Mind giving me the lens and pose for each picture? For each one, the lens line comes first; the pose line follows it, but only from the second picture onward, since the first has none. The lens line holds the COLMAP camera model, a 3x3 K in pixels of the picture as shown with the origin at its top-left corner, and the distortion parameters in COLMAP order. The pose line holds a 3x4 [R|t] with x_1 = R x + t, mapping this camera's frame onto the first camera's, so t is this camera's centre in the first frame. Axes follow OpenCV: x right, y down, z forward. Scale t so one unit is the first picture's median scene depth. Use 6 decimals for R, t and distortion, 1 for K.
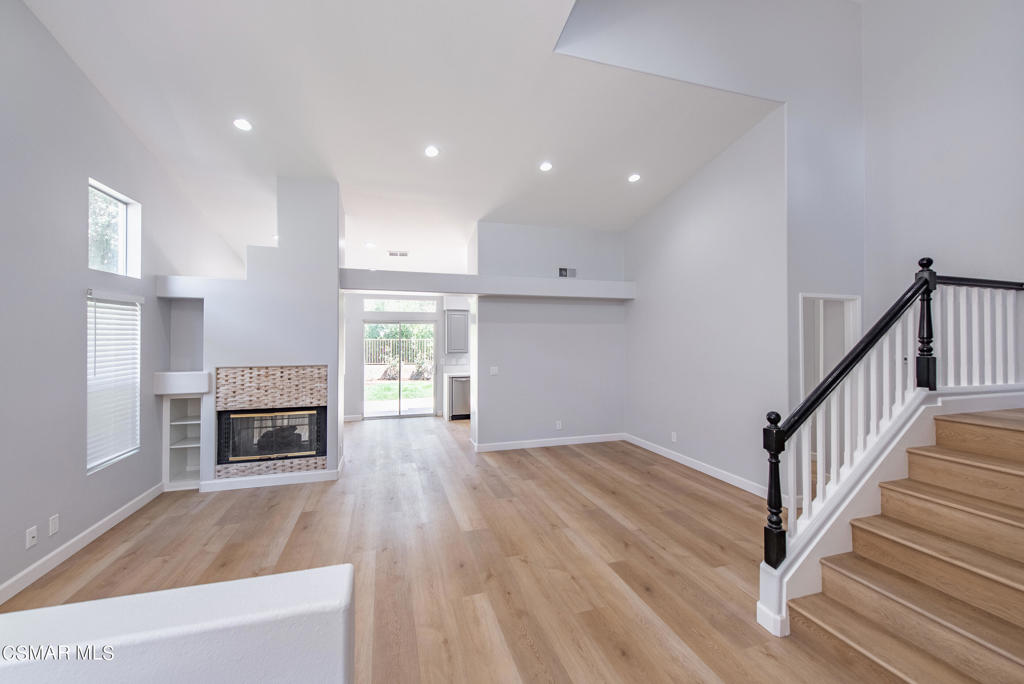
lens RADIAL K [[404.5, 0, 512.0], [0, 404.5, 342.0], [0, 0, 1]] dist [-0.000253, -0.000627]
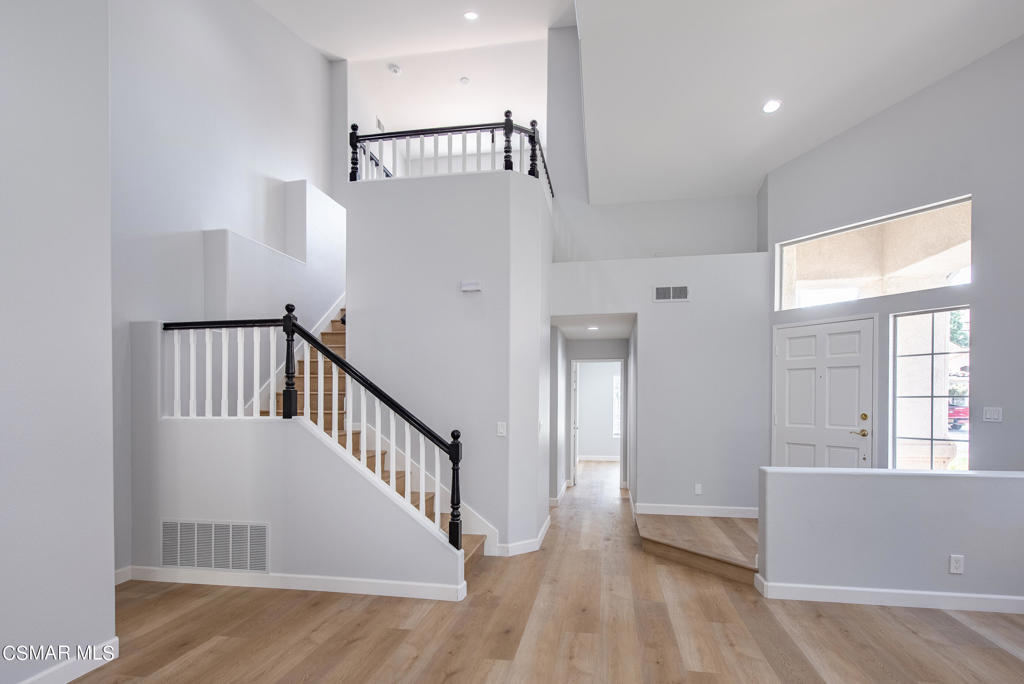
lens RADIAL K [[525.7, 0, 501.9], [0, 525.7, 405.8], [0, 0, 1]] dist [0.015112, -0.000689]
pose [[-0.872910, -0.009214, 0.487795, -0.160956], [0.001528, 0.999765, 0.021619, 0.032656], [-0.487880, 0.019616, -0.872691, 1.316593]]
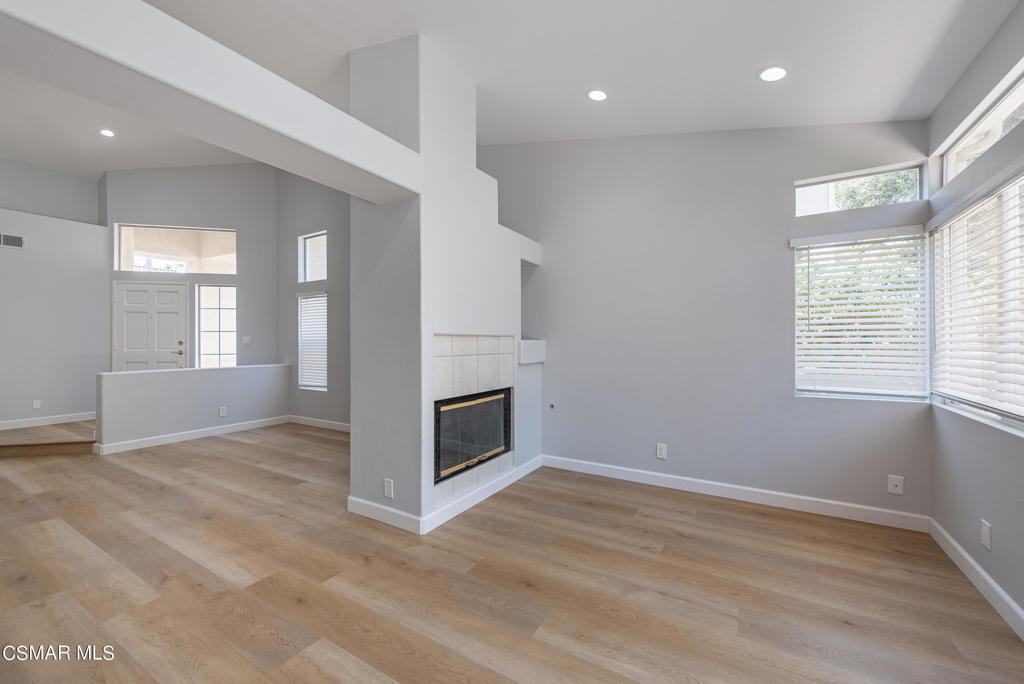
lens RADIAL K [[406.6, 0, 532.0], [0, 406.6, 339.3], [0, 0, 1]] dist [-0.000060, -0.000304]
pose [[-0.735080, -0.006111, -0.677952, -0.224775], [-0.003448, 0.999980, -0.005275, 0.073891], [0.677971, -0.001539, -0.735087, 1.899607]]
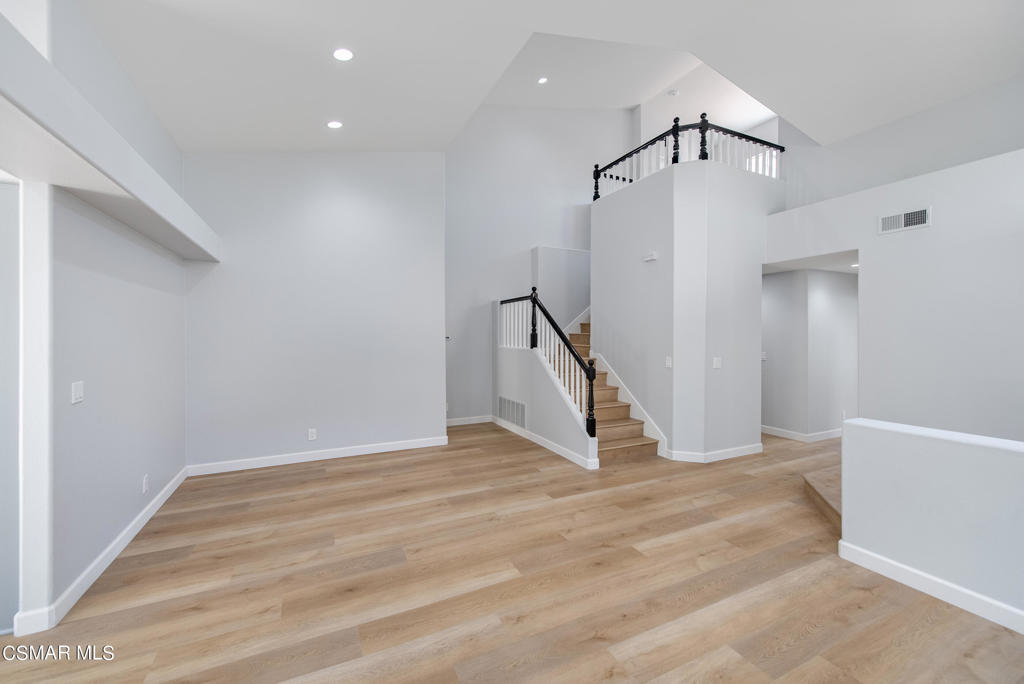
lens RADIAL K [[399.0, 0, 512.0], [0, 399.0, 342.0], [0, 0, 1]] dist [0.008248, -0.000121]
pose [[-0.132305, -0.022078, 0.990963, -0.682124], [0.004817, 0.999726, 0.022916, 0.021825], [-0.991197, 0.007806, -0.132163, 0.908288]]
